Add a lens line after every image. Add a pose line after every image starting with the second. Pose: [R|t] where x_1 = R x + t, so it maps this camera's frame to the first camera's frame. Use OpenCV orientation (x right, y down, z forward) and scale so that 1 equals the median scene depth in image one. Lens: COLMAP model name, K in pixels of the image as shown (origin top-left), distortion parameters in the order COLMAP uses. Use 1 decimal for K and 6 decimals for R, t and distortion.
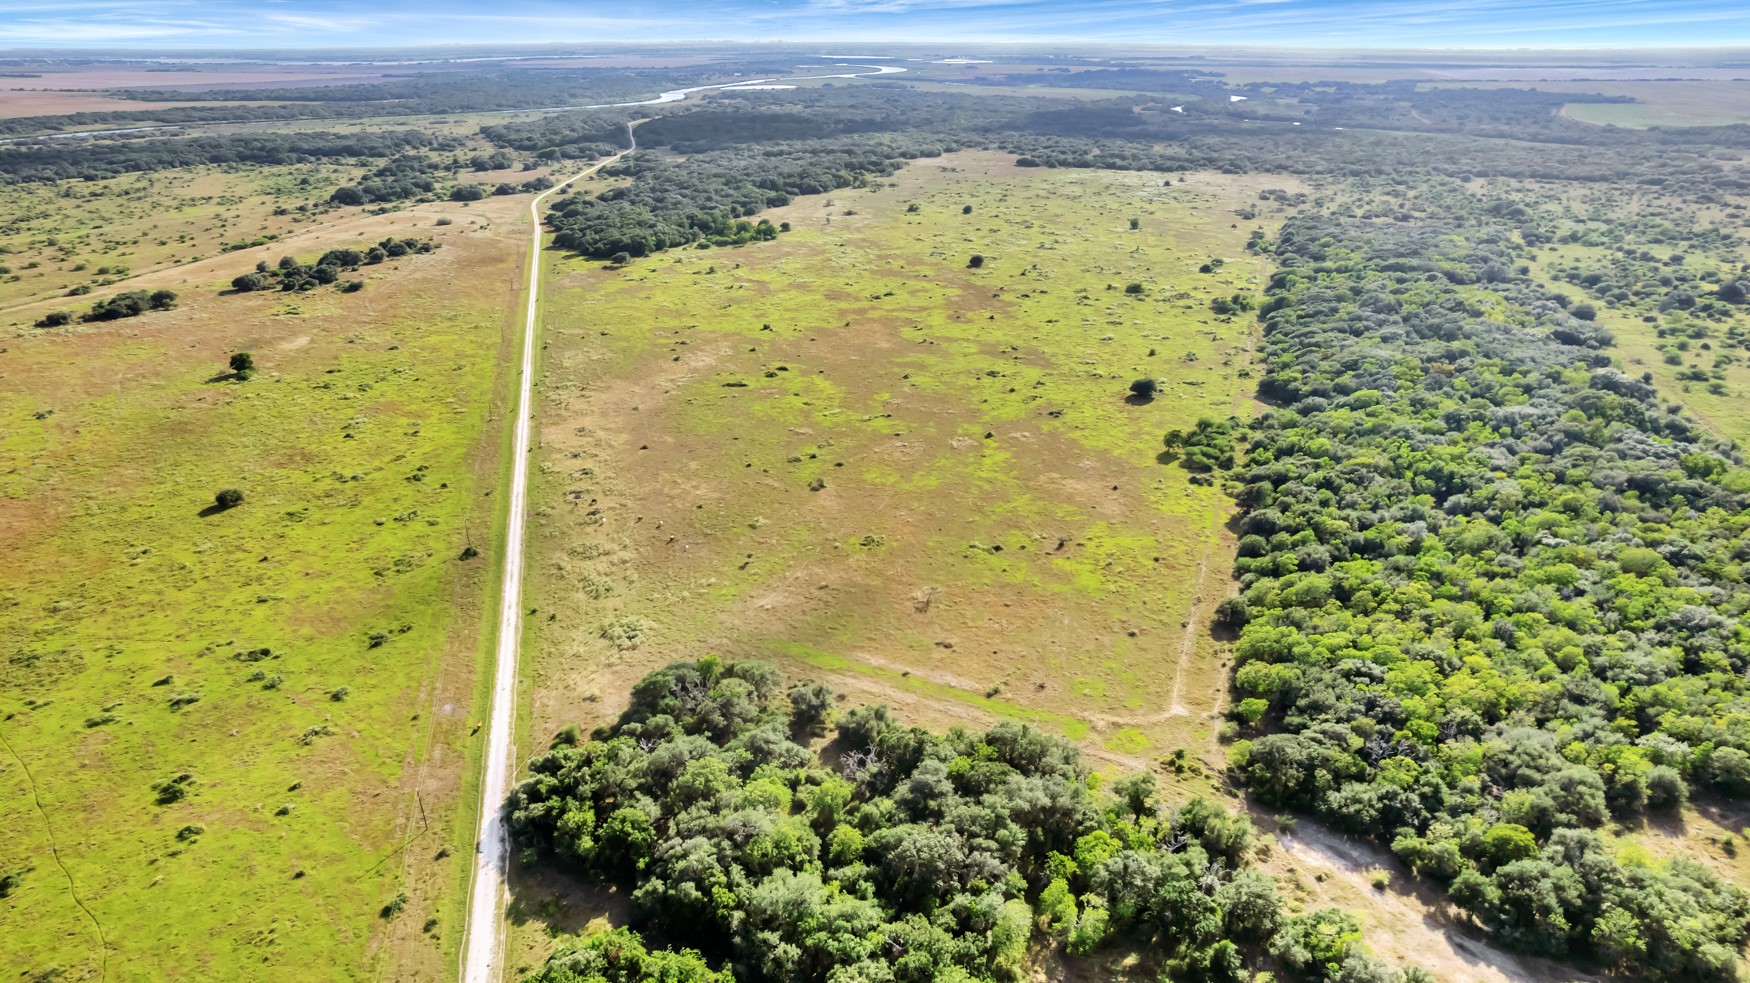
lens RADIAL K [[1200.5, 0, 876.0], [0, 1200.5, 489.2], [0, 0, 1]] dist [-0.033530, 0.007484]
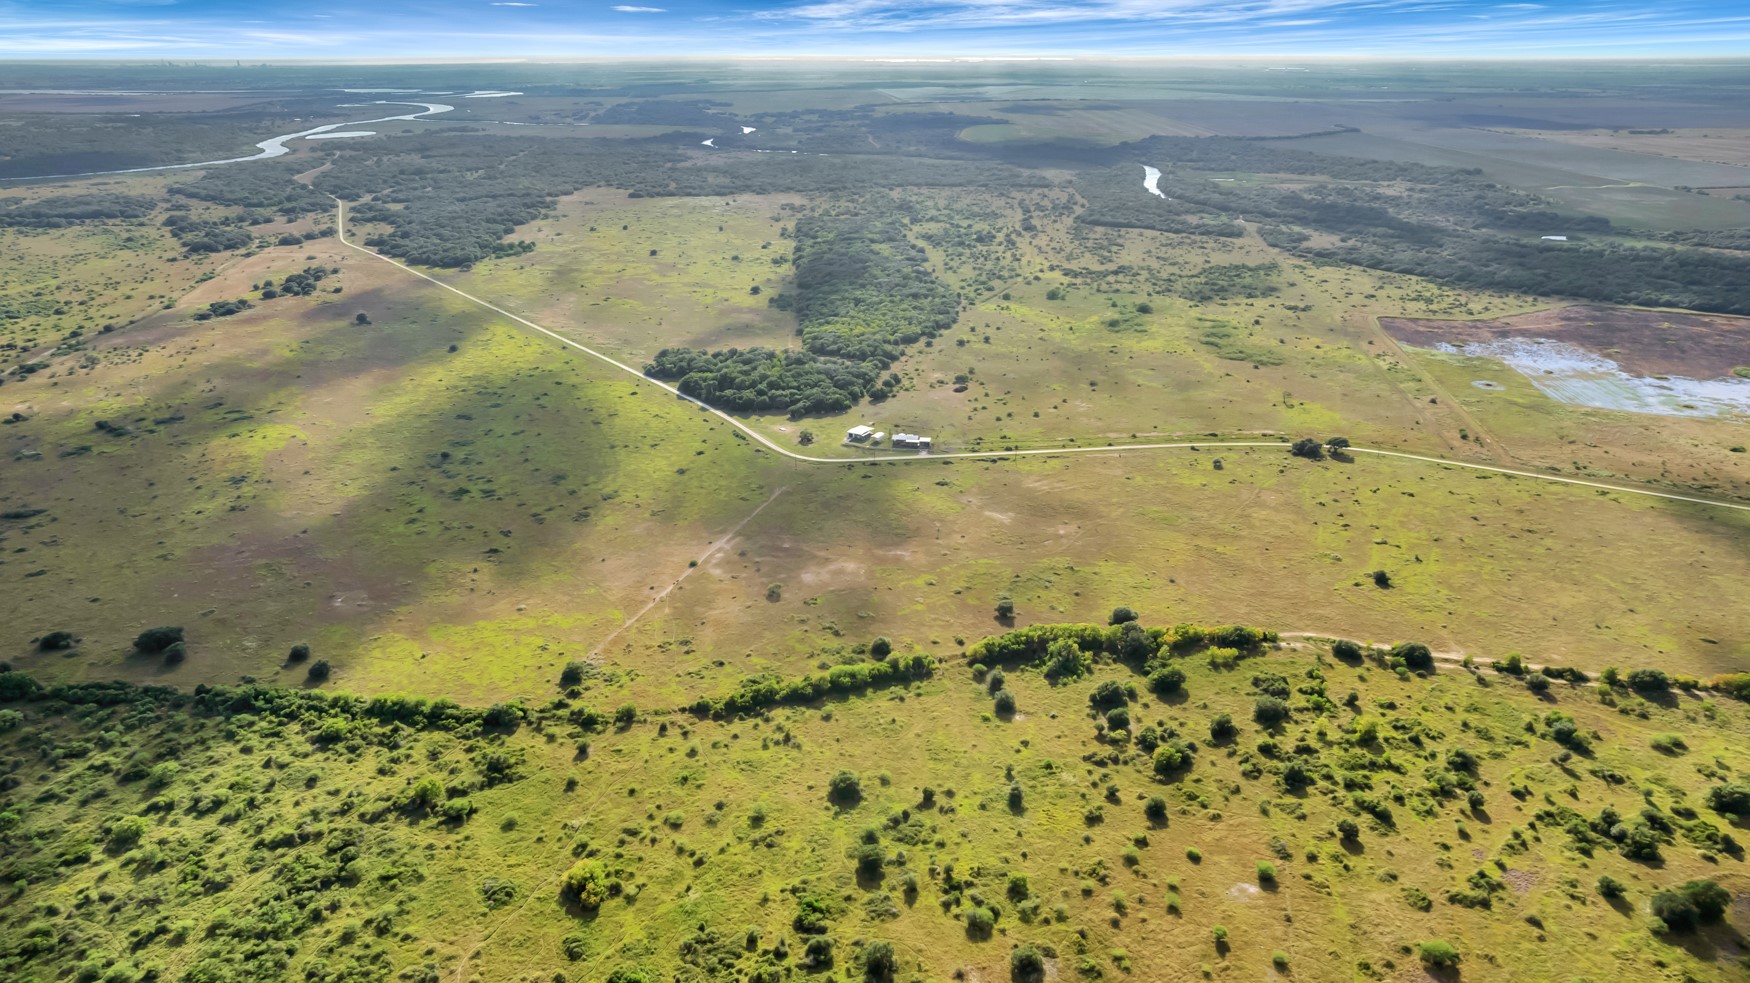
lens RADIAL K [[1200.5, 0, 873.8], [0, 1200.5, 488.9], [0, 0, 1]] dist [-0.033530, 0.007484]
pose [[0.923991, -0.146253, 0.353342, -0.272261], [0.148663, 0.988676, 0.020471, 0.171446], [-0.352334, 0.033614, 0.935270, -0.789652]]
